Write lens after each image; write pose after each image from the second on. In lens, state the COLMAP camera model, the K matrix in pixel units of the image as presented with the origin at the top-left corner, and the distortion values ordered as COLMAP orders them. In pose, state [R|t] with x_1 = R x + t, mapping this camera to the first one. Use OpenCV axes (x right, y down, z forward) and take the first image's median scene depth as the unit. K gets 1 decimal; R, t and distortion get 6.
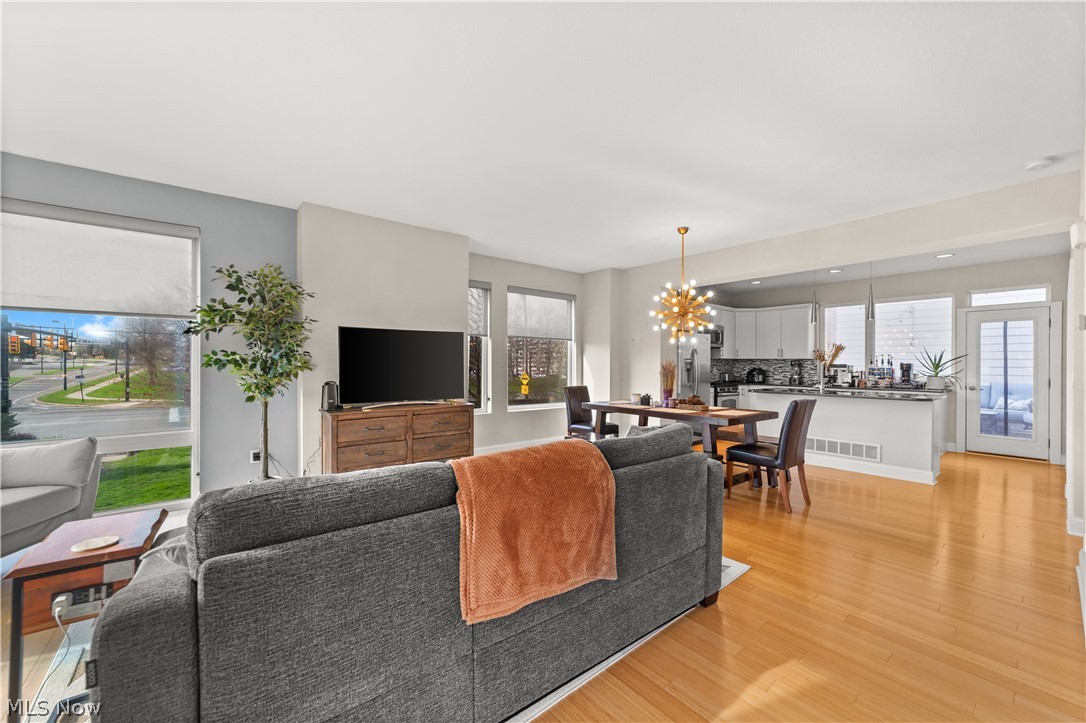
lens RADIAL K [[419.0, 0, 540.4], [0, 419.0, 365.8], [0, 0, 1]] dist [-0.007513, 0.004561]
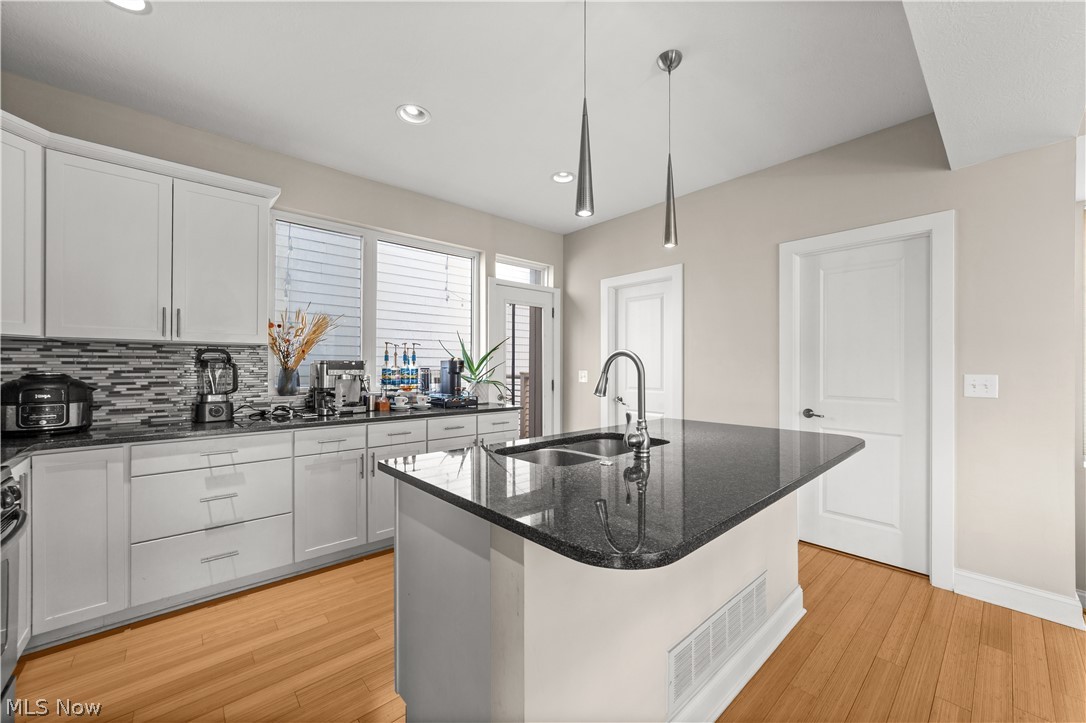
lens RADIAL K [[419.0, 0, 548.5], [0, 419.0, 365.2], [0, 0, 1]] dist [-0.007513, 0.004561]
pose [[-0.065601, -0.010290, 0.997793, 0.323081], [-0.003805, 0.999942, 0.010062, -0.005204], [-0.997839, -0.003137, -0.065637, 0.919162]]
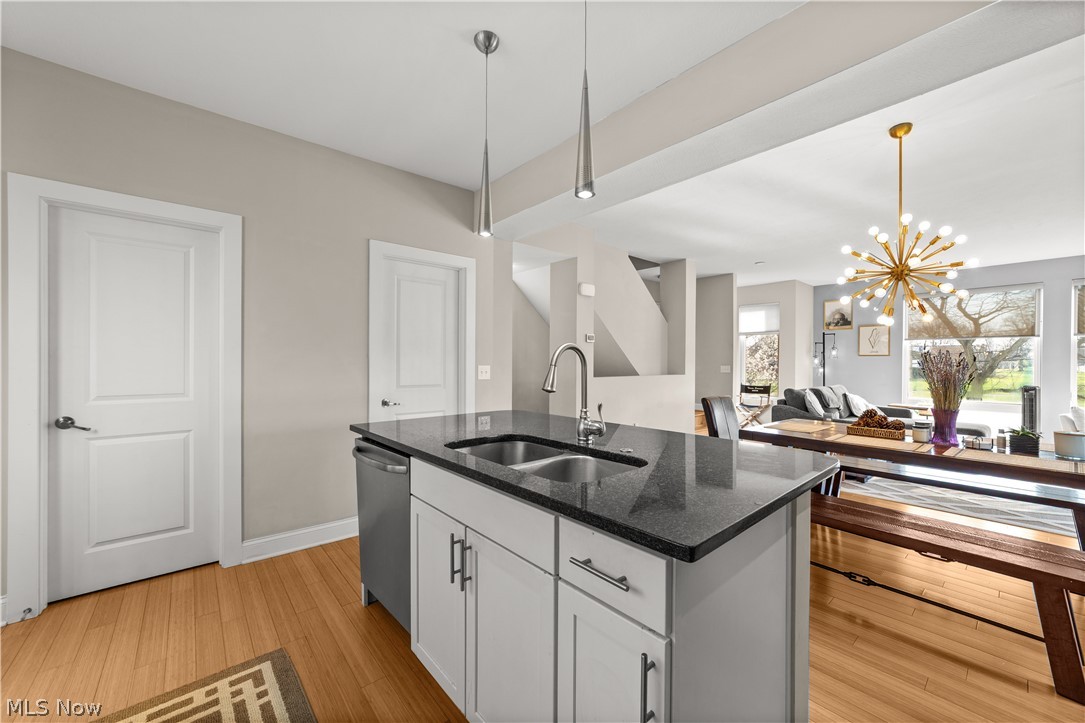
lens RADIAL K [[418.6, 0, 544.6], [0, 418.6, 361.7], [0, 0, 1]] dist [-0.007513, 0.004561]
pose [[-0.999023, -0.009262, -0.043205, 0.620515], [-0.009255, 0.999957, -0.000355, -0.000329], [0.043206, 0.000045, -0.999066, 1.125133]]
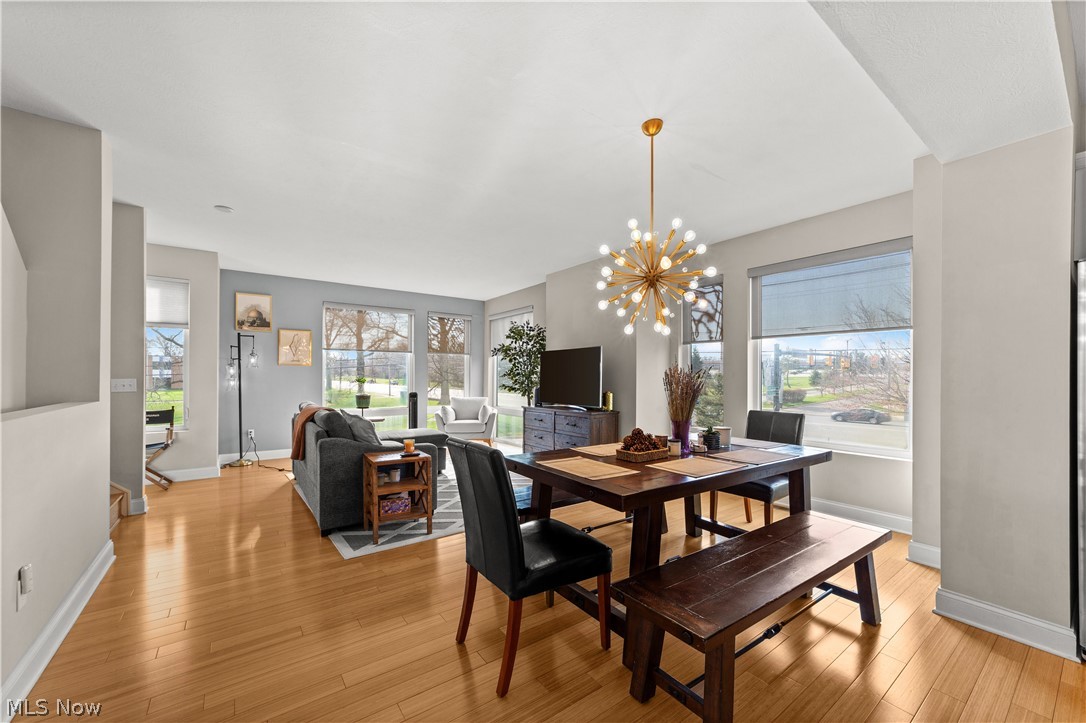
lens RADIAL K [[419.0, 0, 533.6], [0, 419.0, 374.1], [0, 0, 1]] dist [-0.007513, 0.004561]
pose [[-0.046954, -0.009464, -0.998852, 0.646289], [-0.006185, 0.999939, -0.009184, 0.002126], [0.998878, 0.005746, -0.047010, 0.632133]]
